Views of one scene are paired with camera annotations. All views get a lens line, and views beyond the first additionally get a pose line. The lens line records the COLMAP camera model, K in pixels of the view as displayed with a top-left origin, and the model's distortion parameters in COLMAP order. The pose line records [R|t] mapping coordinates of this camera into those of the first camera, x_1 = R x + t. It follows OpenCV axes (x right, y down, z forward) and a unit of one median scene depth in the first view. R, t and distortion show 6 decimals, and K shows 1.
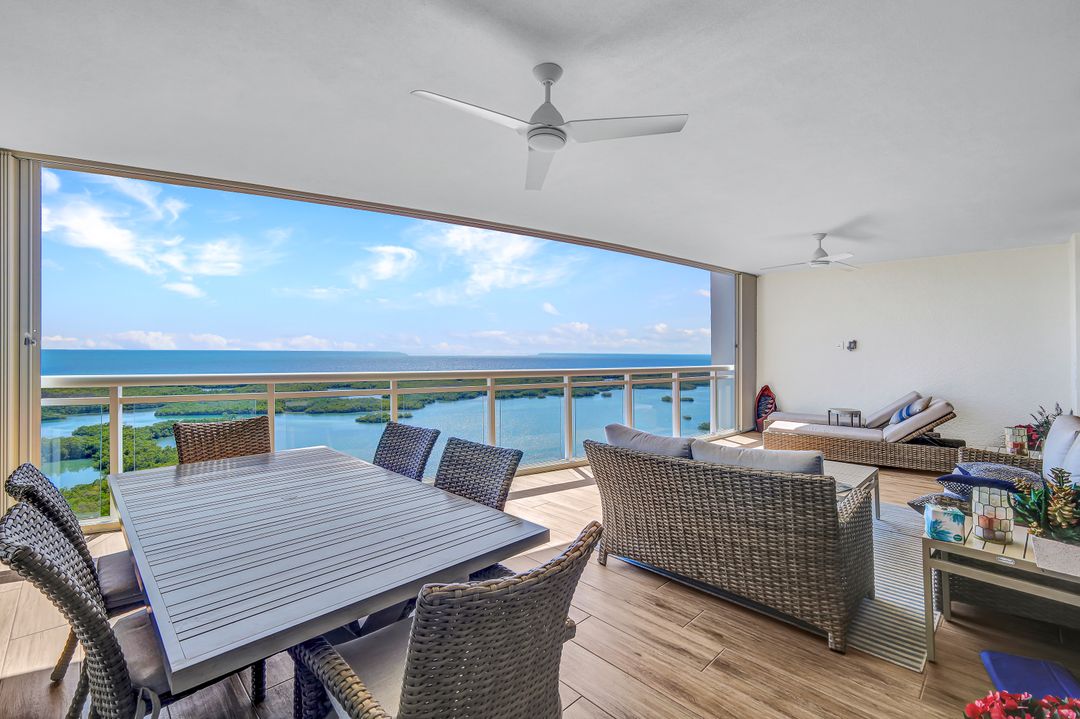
lens RADIAL K [[472.1, 0, 539.9], [0, 472.1, 363.4], [0, 0, 1]] dist [0.003634, 0.000349]
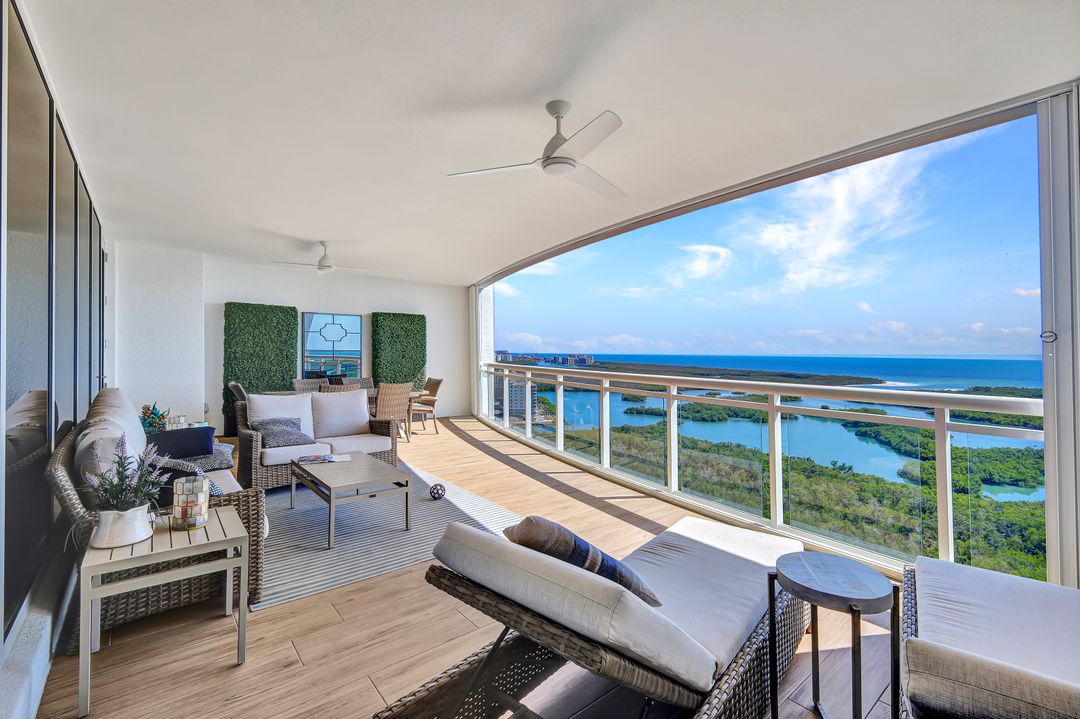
lens RADIAL K [[472.1, 0, 539.7], [0, 472.1, 352.0], [0, 0, 1]] dist [0.003634, 0.000349]
pose [[0.999989, 0.000180, 0.004650, -0.674560], [-0.000178, 1.000000, -0.000531, -0.020467], [-0.004650, 0.000530, 0.999989, -0.002311]]
